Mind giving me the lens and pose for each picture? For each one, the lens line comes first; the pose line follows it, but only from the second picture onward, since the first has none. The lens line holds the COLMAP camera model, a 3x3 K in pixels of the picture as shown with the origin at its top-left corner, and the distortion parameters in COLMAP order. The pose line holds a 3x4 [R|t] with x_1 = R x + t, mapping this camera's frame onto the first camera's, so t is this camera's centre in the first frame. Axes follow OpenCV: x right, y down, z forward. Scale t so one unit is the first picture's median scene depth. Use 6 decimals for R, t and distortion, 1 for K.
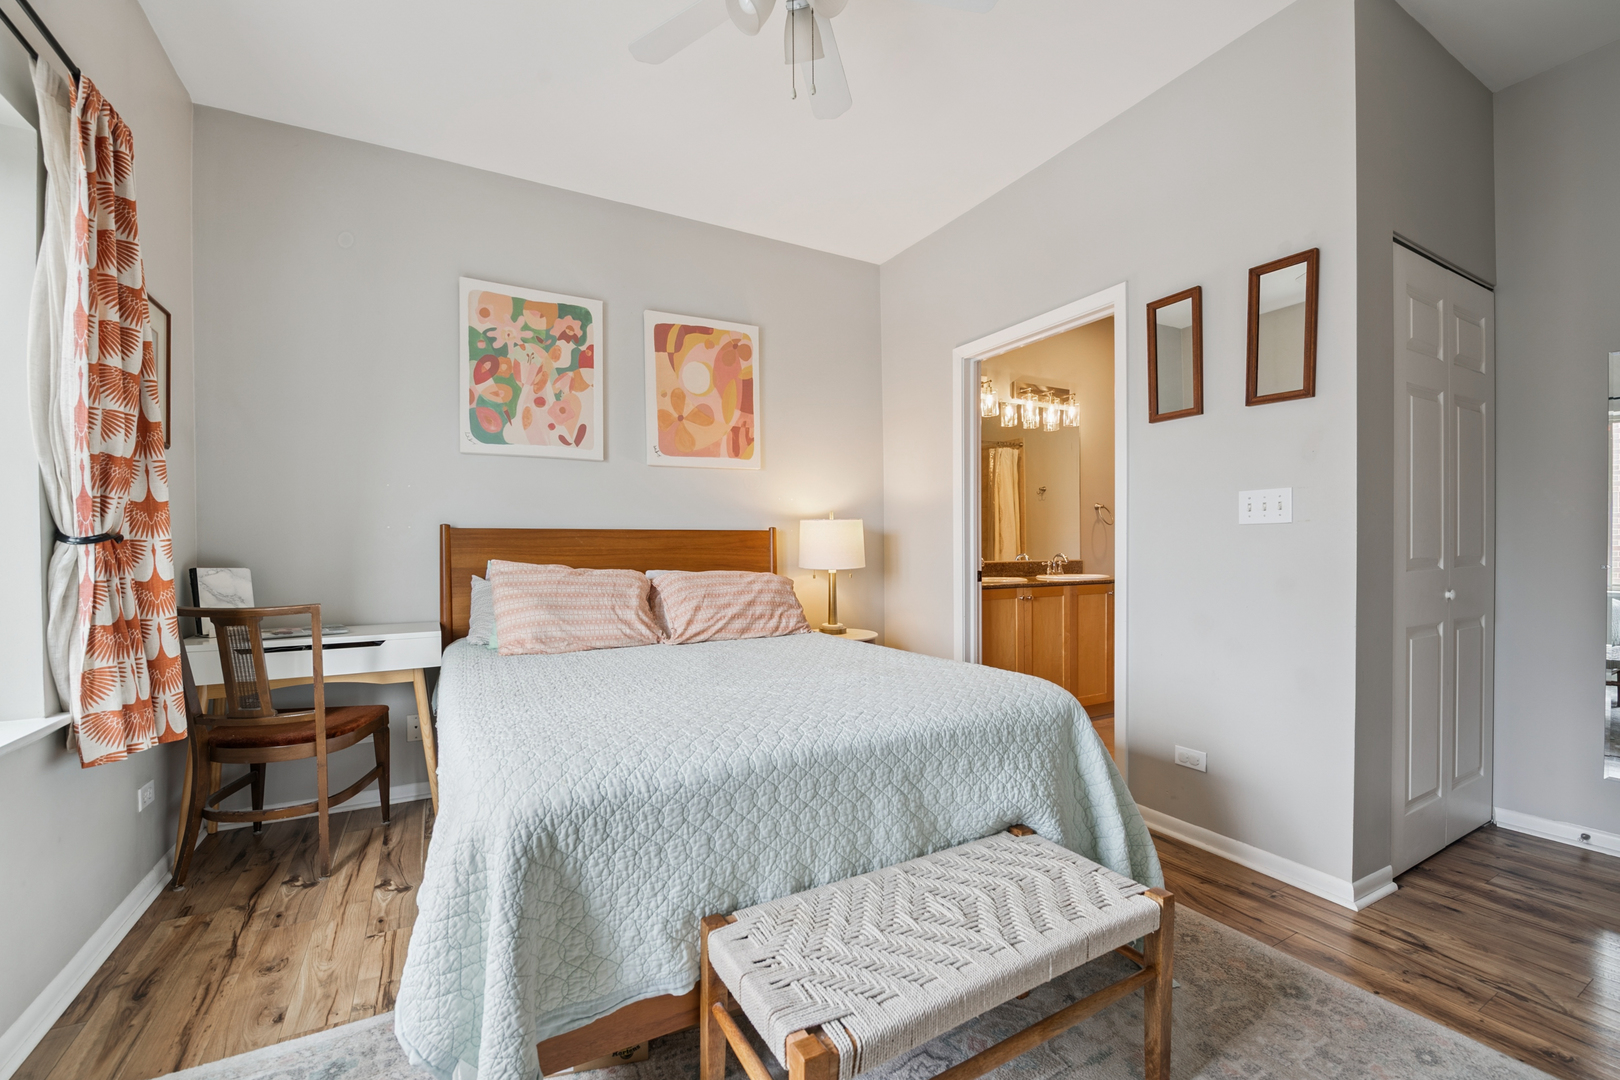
lens RADIAL K [[656.4, 0, 809.3], [0, 656.4, 546.5], [0, 0, 1]] dist [-0.020757, -0.000291]
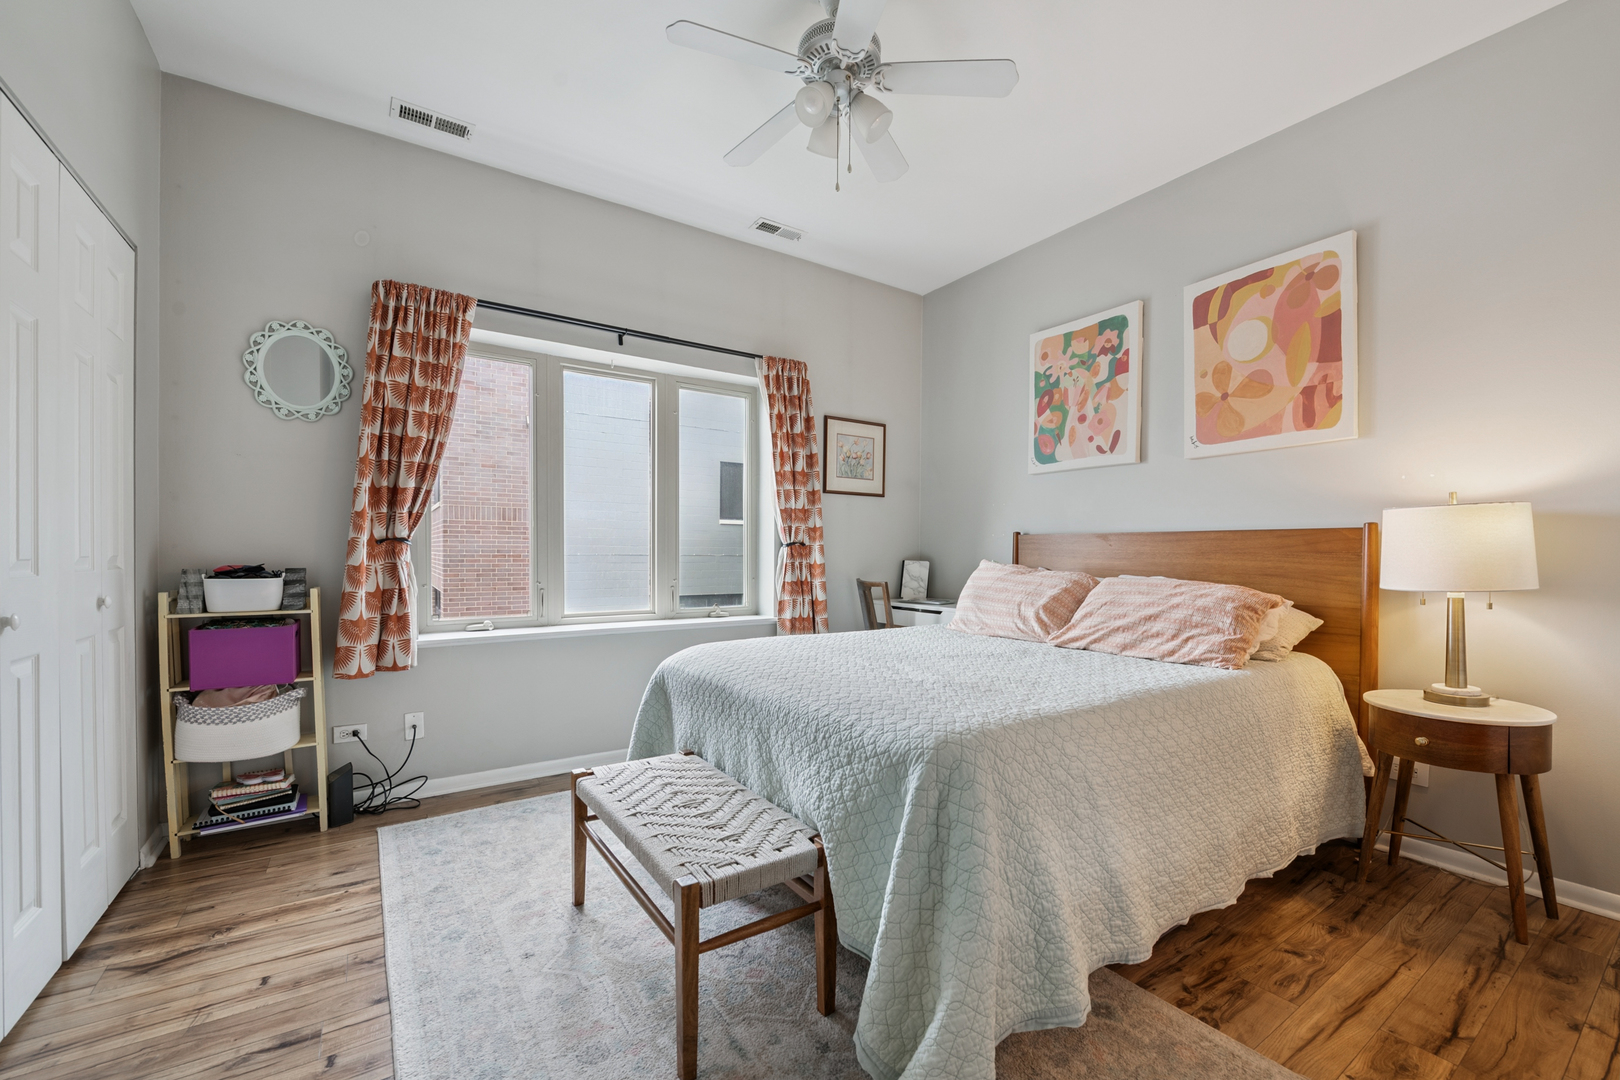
lens RADIAL K [[656.4, 0, 808.0], [0, 656.4, 547.7], [0, 0, 1]] dist [-0.020757, -0.000291]
pose [[0.069643, 0.001479, -0.997571, 0.649283], [-0.004917, 0.999987, 0.001139, -0.002195], [0.997560, 0.004826, 0.069649, 0.454764]]
